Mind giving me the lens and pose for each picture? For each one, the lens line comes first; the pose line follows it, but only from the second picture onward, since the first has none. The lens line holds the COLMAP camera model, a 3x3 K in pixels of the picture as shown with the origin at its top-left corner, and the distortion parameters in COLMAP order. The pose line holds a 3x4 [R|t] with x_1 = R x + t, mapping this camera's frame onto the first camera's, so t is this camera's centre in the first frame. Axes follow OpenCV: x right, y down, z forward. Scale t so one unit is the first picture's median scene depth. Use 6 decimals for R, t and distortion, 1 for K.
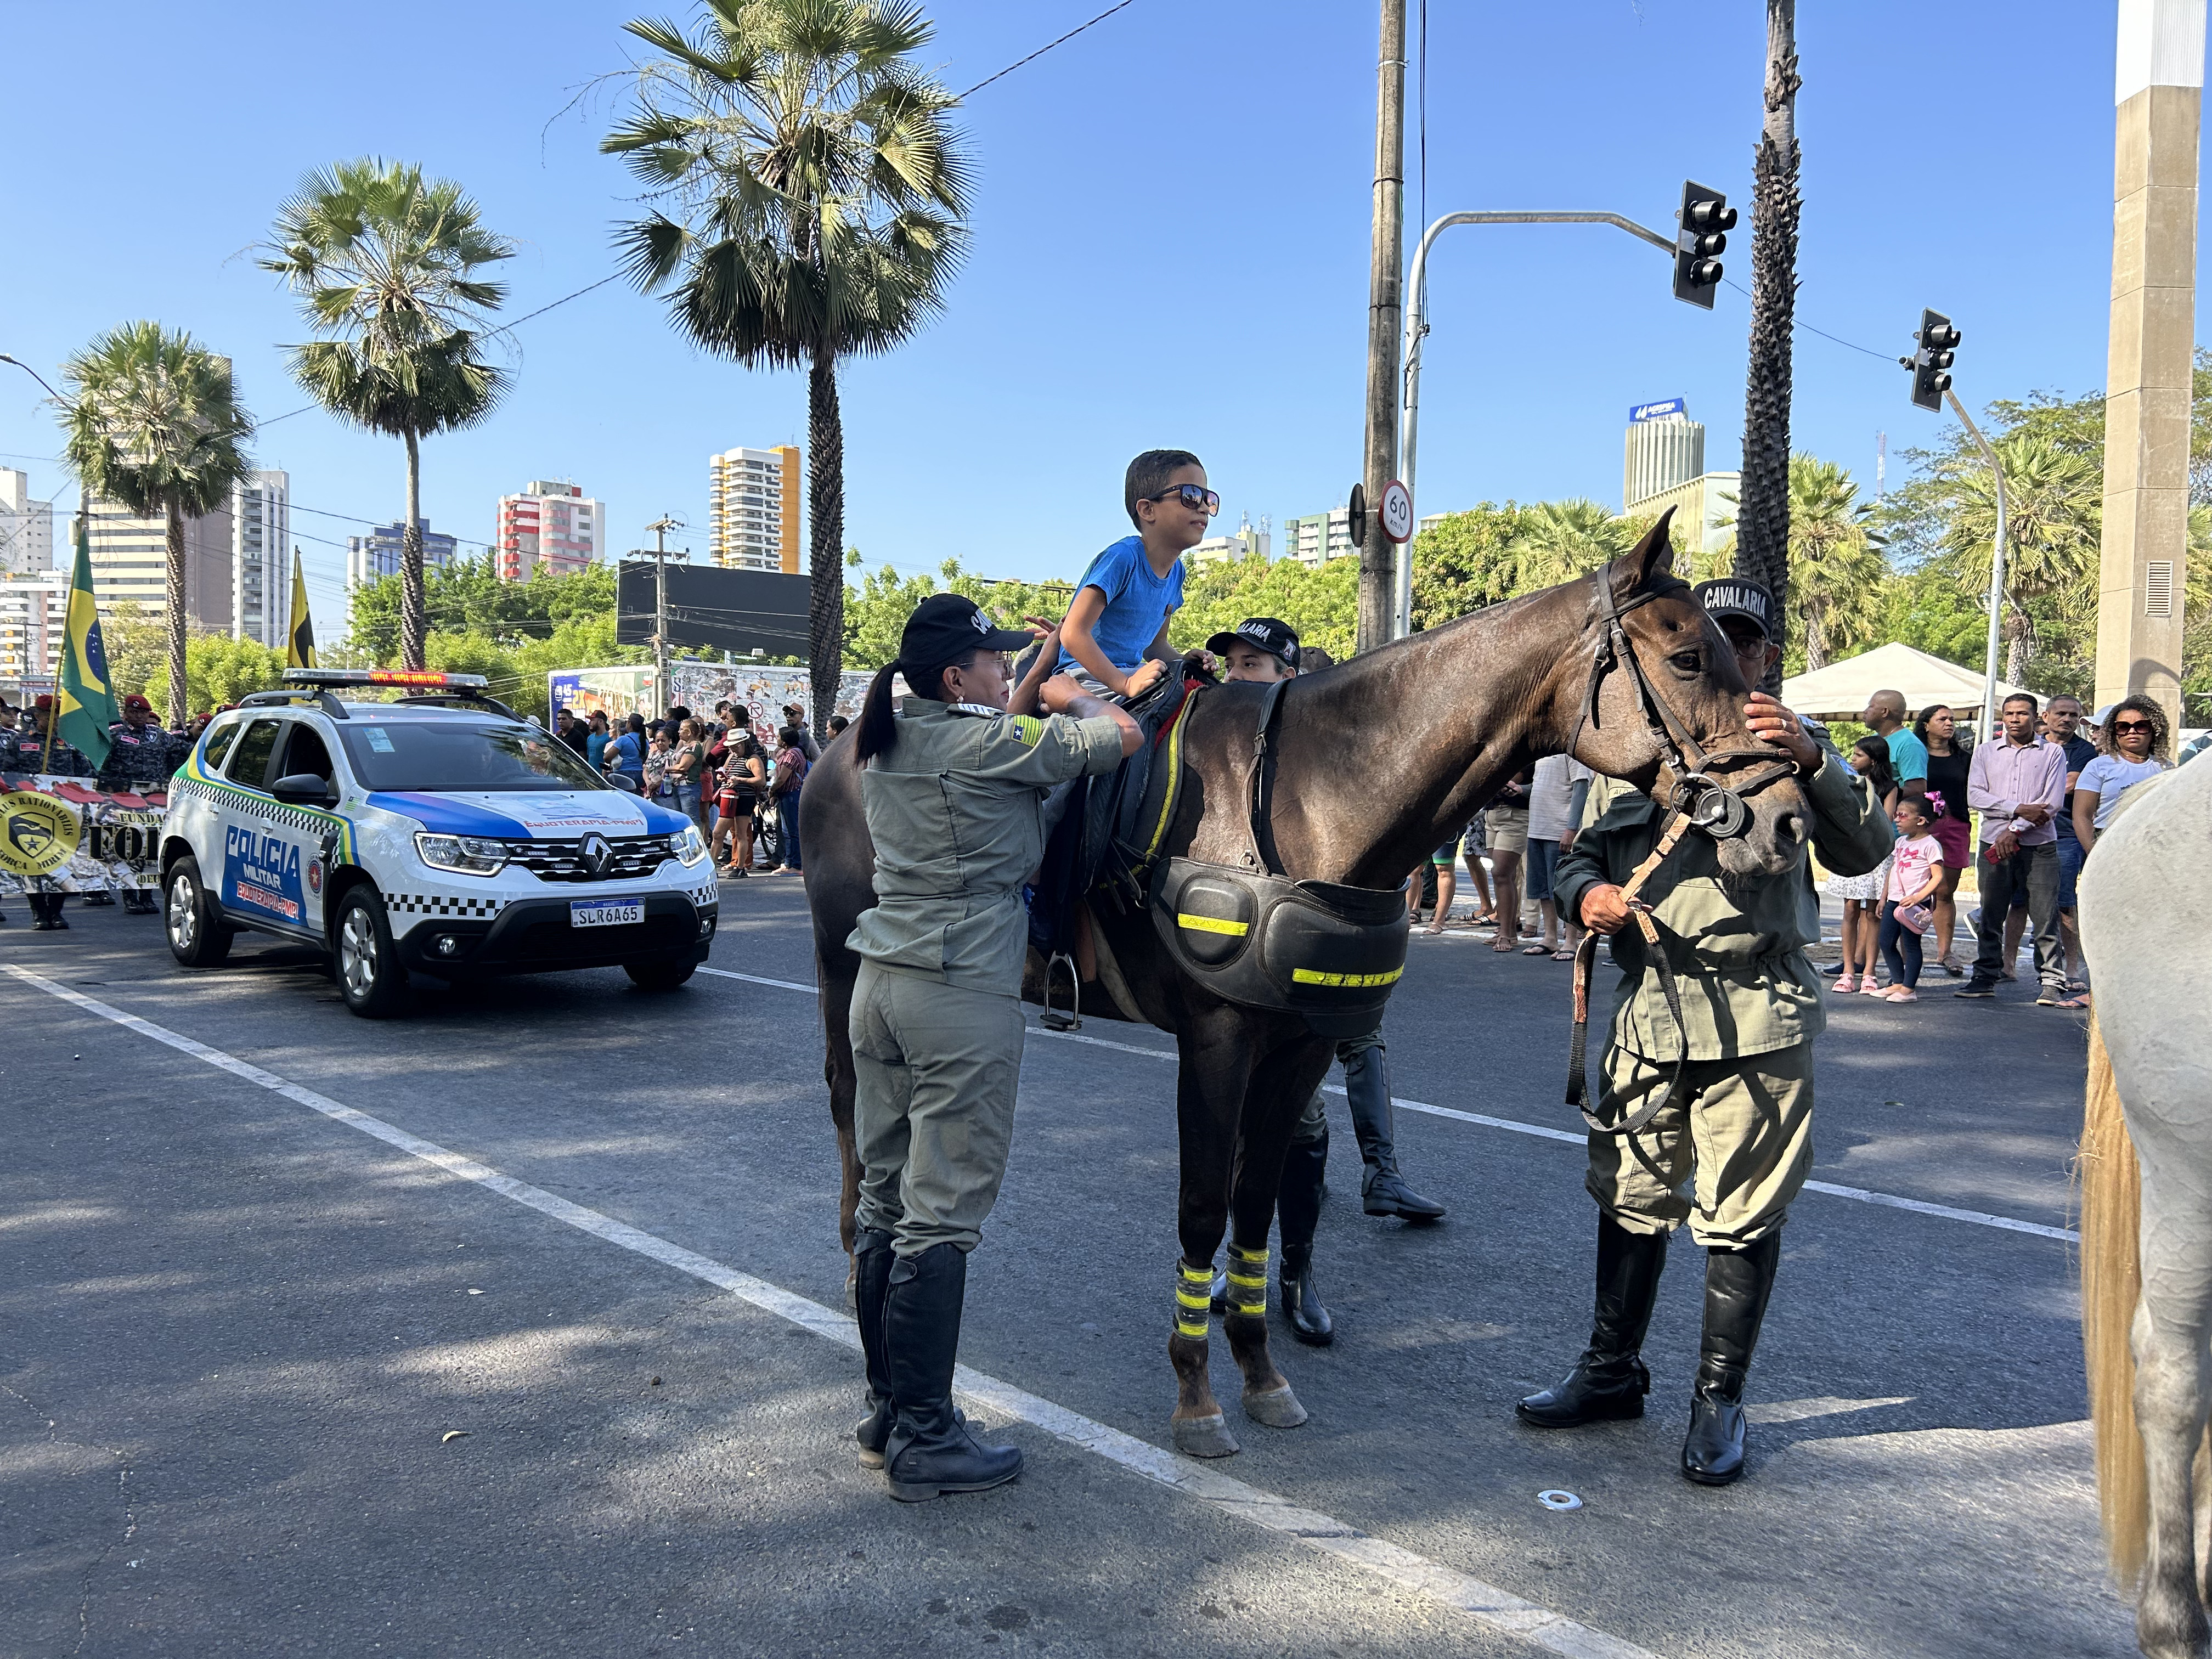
lens RADIAL K [[1707.0, 0, 1080.7], [0, 1707.0, 792.9], [0, 0, 1]] dist [0.050372, -0.060881]
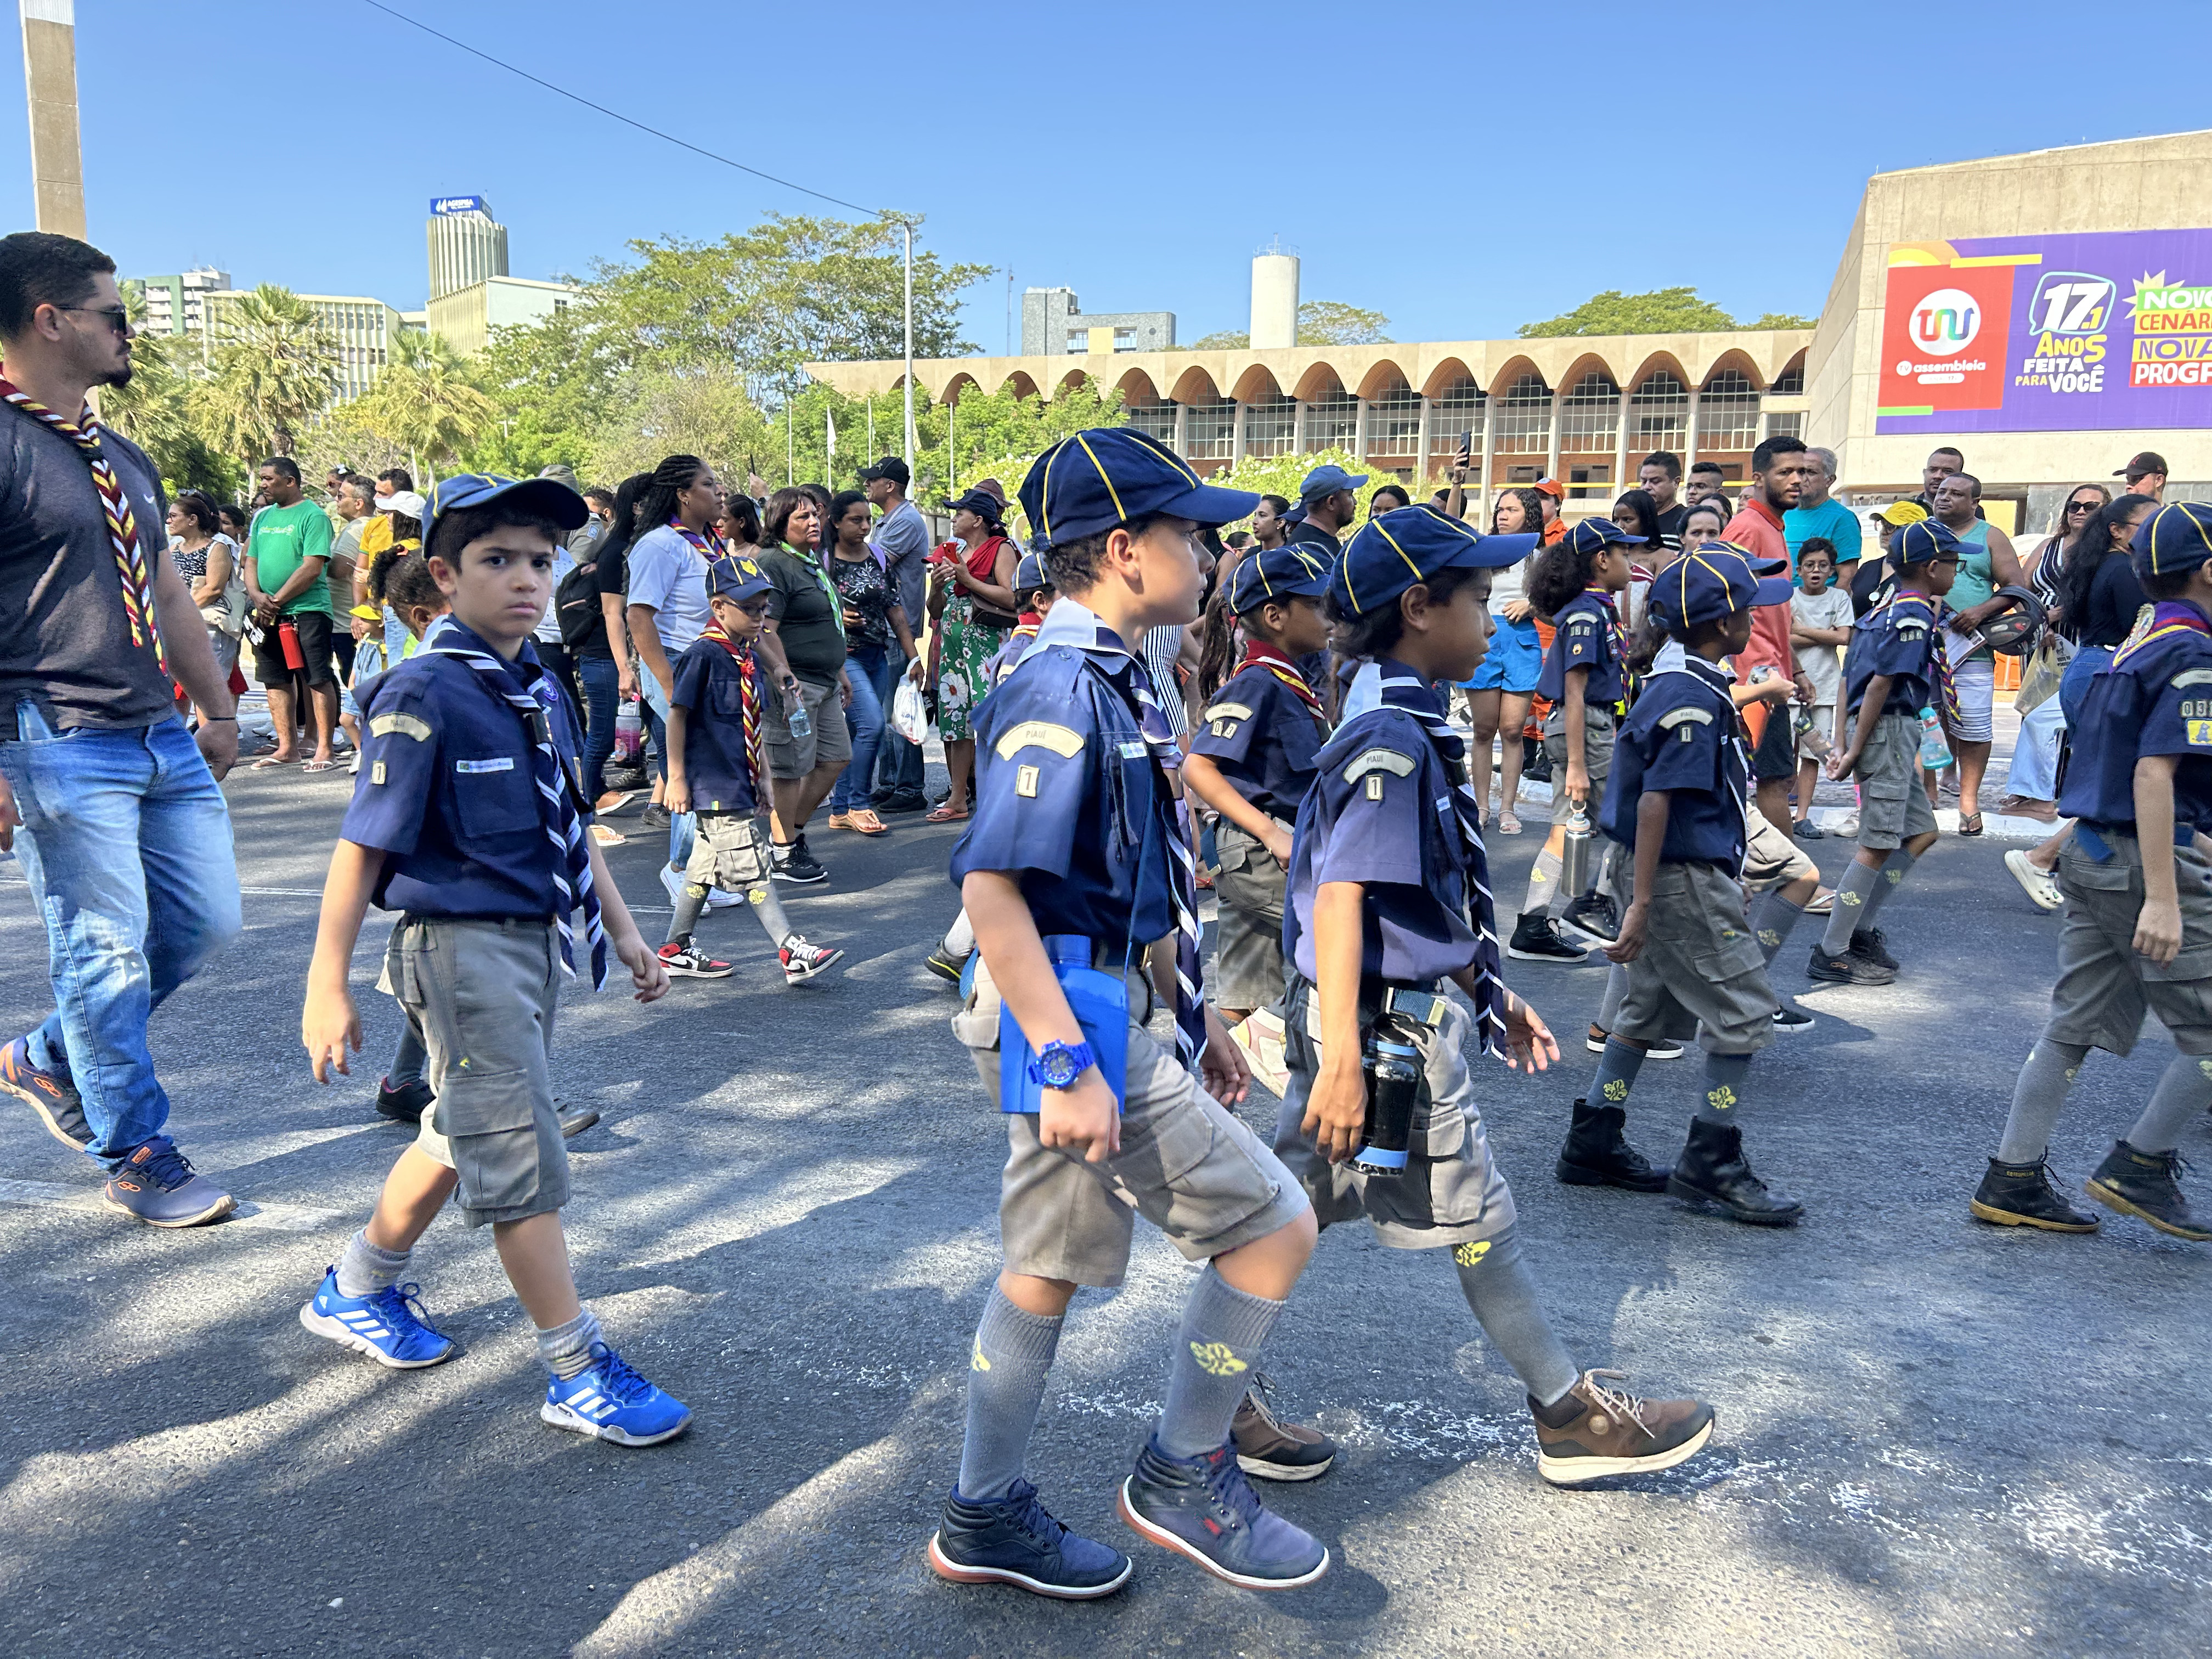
lens RADIAL K [[1692.0, 0, 1119.7], [0, 1692.0, 837.2], [0, 0, 1]] dist [0.050745, -0.053921]
pose [[0.826644, -0.087591, 0.555867, 0.168452], [0.008722, 0.989687, 0.142979, 0.006489], [-0.562658, -0.113345, 0.818883, -0.183113]]
